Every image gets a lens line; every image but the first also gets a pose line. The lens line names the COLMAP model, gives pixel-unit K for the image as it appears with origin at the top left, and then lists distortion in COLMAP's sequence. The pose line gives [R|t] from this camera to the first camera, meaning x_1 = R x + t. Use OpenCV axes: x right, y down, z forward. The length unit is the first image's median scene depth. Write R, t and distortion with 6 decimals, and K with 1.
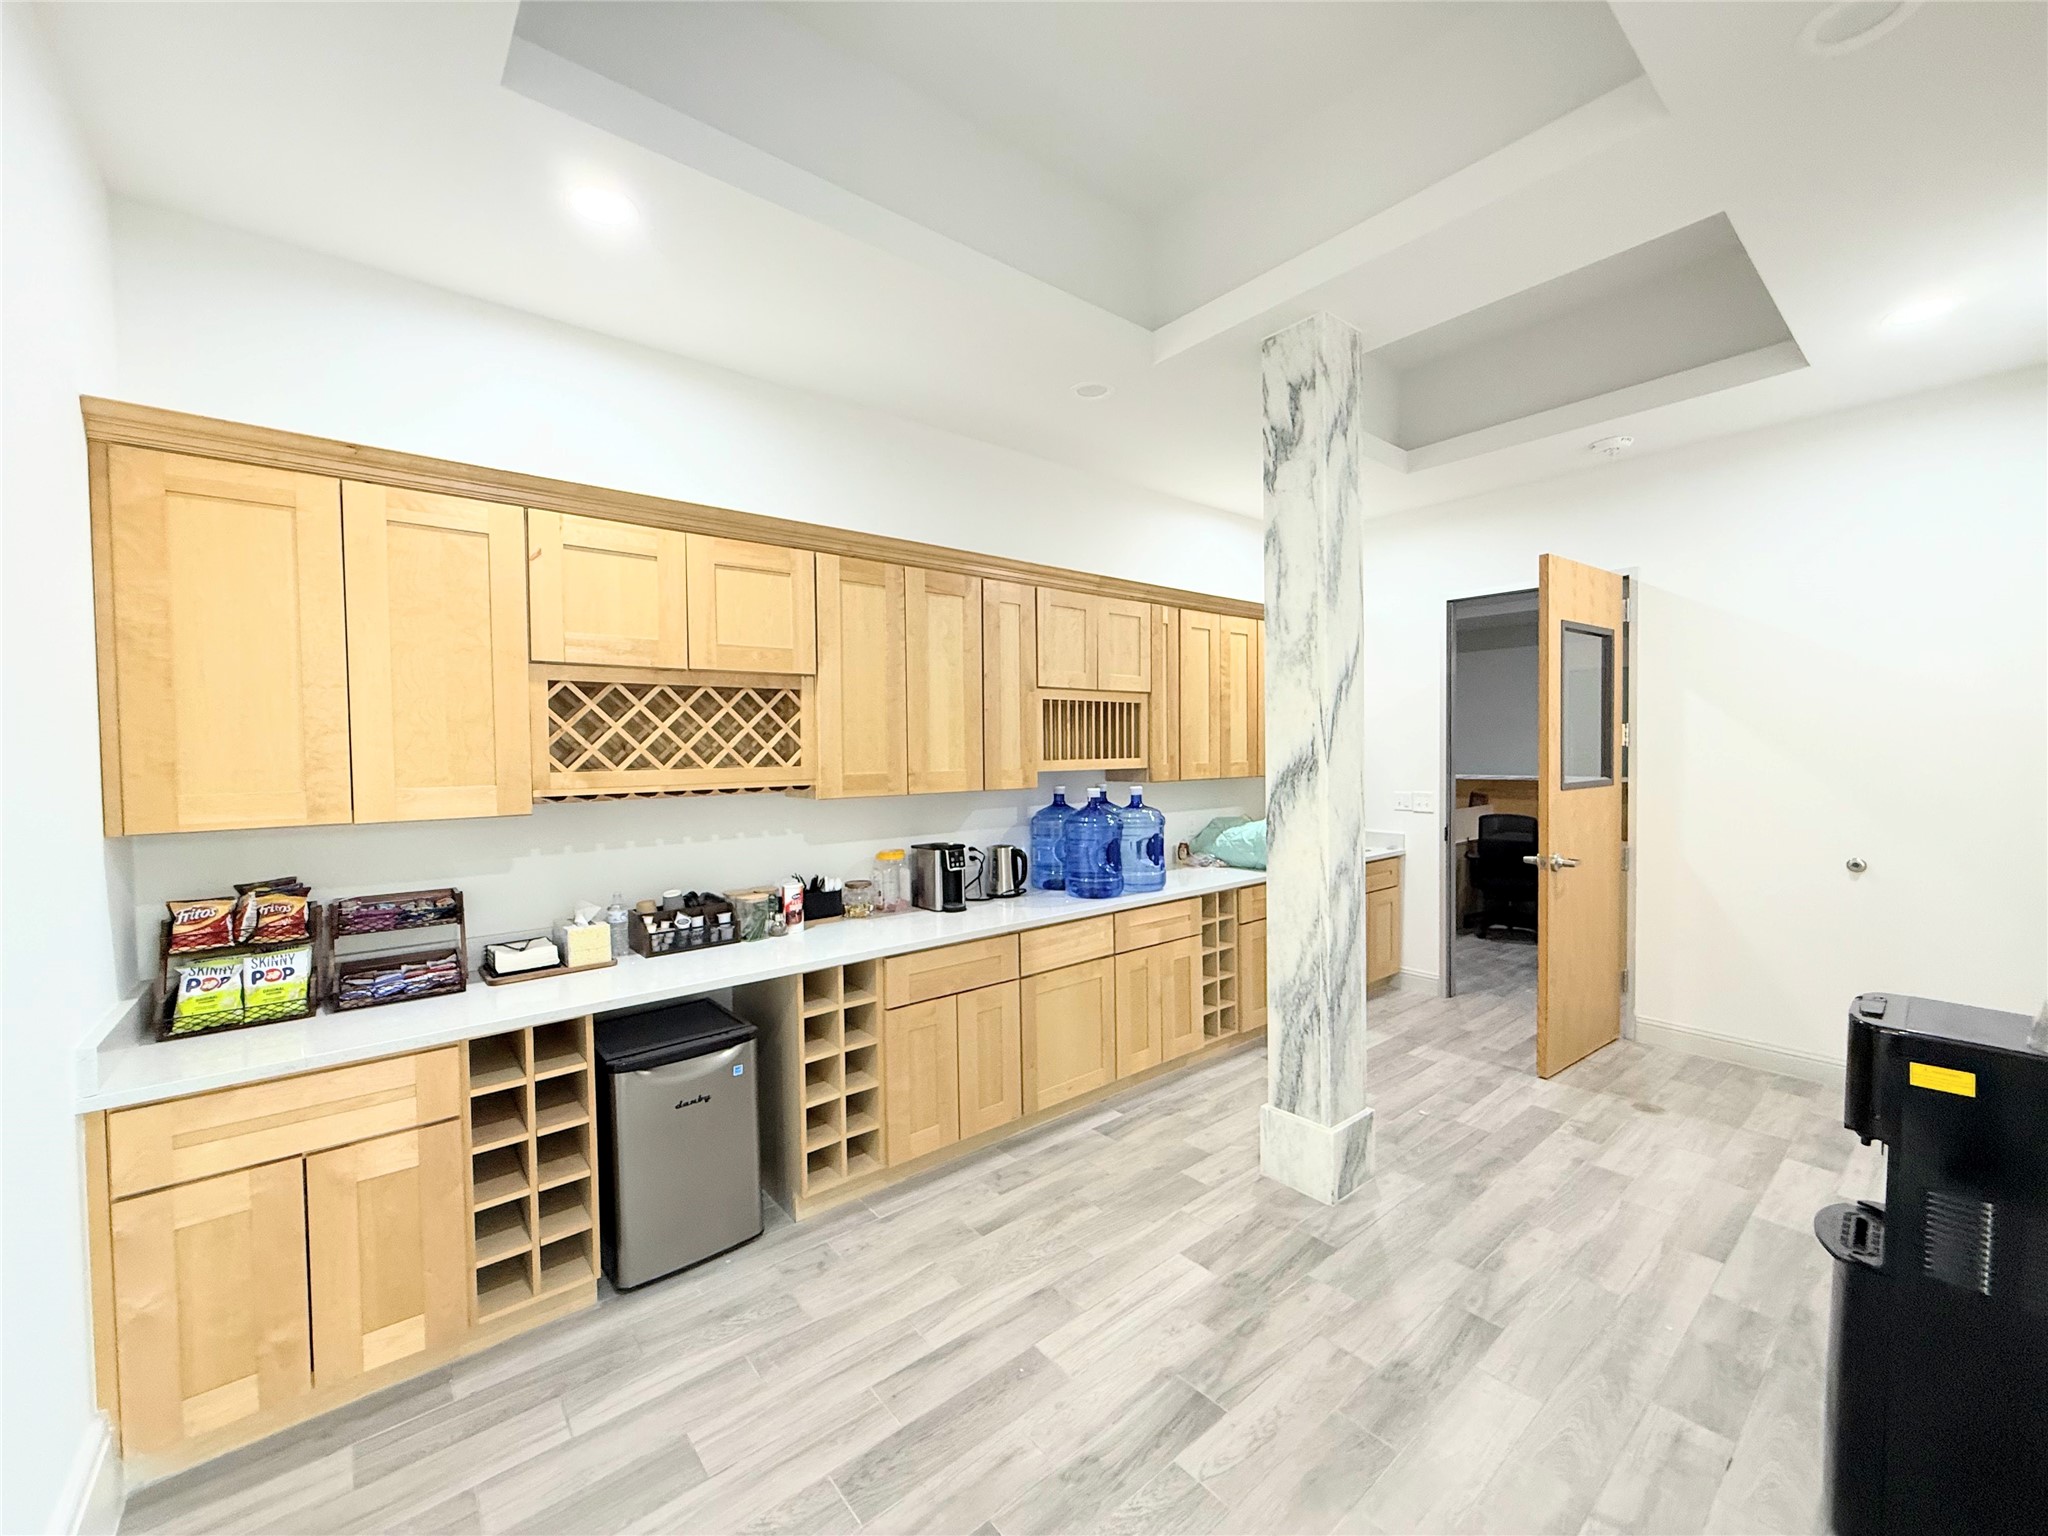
lens RADIAL K [[817.4, 0, 1019.6], [0, 817.4, 770.1], [0, 0, 1]] dist [-0.001307, 0.000405]
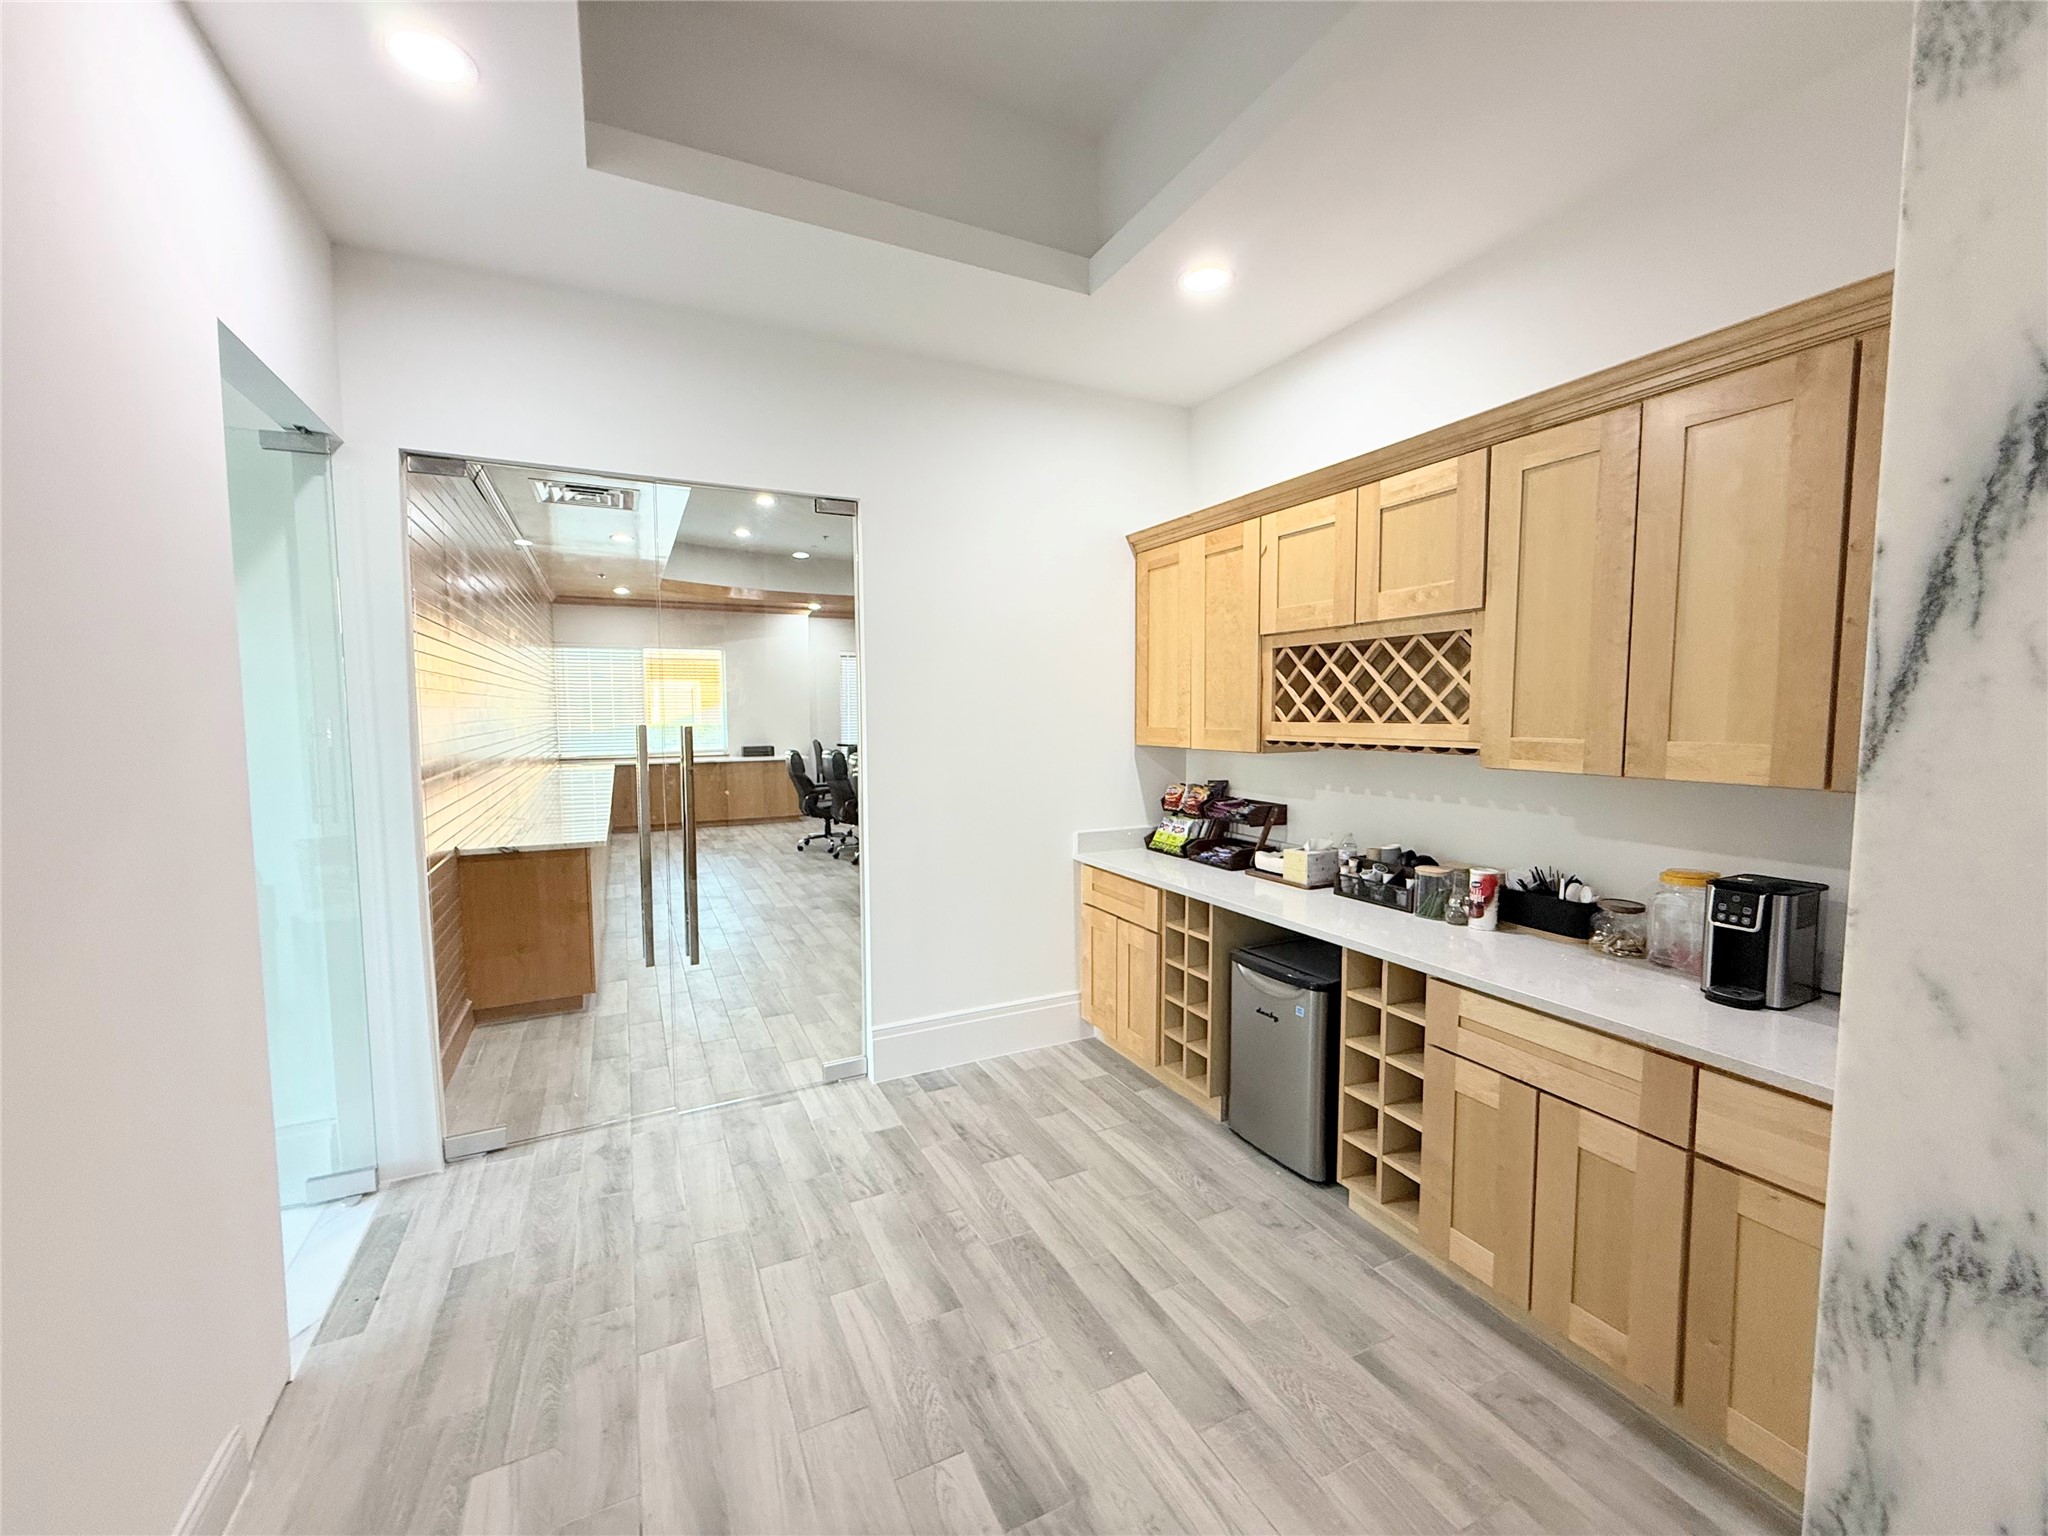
lens RADIAL K [[817.4, 0, 1012.1], [0, 817.4, 769.2], [0, 0, 1]] dist [-0.001307, 0.000405]
pose [[-0.241846, 0.086537, -0.966448, 0.724748], [-0.013467, 0.995620, 0.092519, -0.034187], [0.970221, 0.035390, -0.239621, 0.874527]]
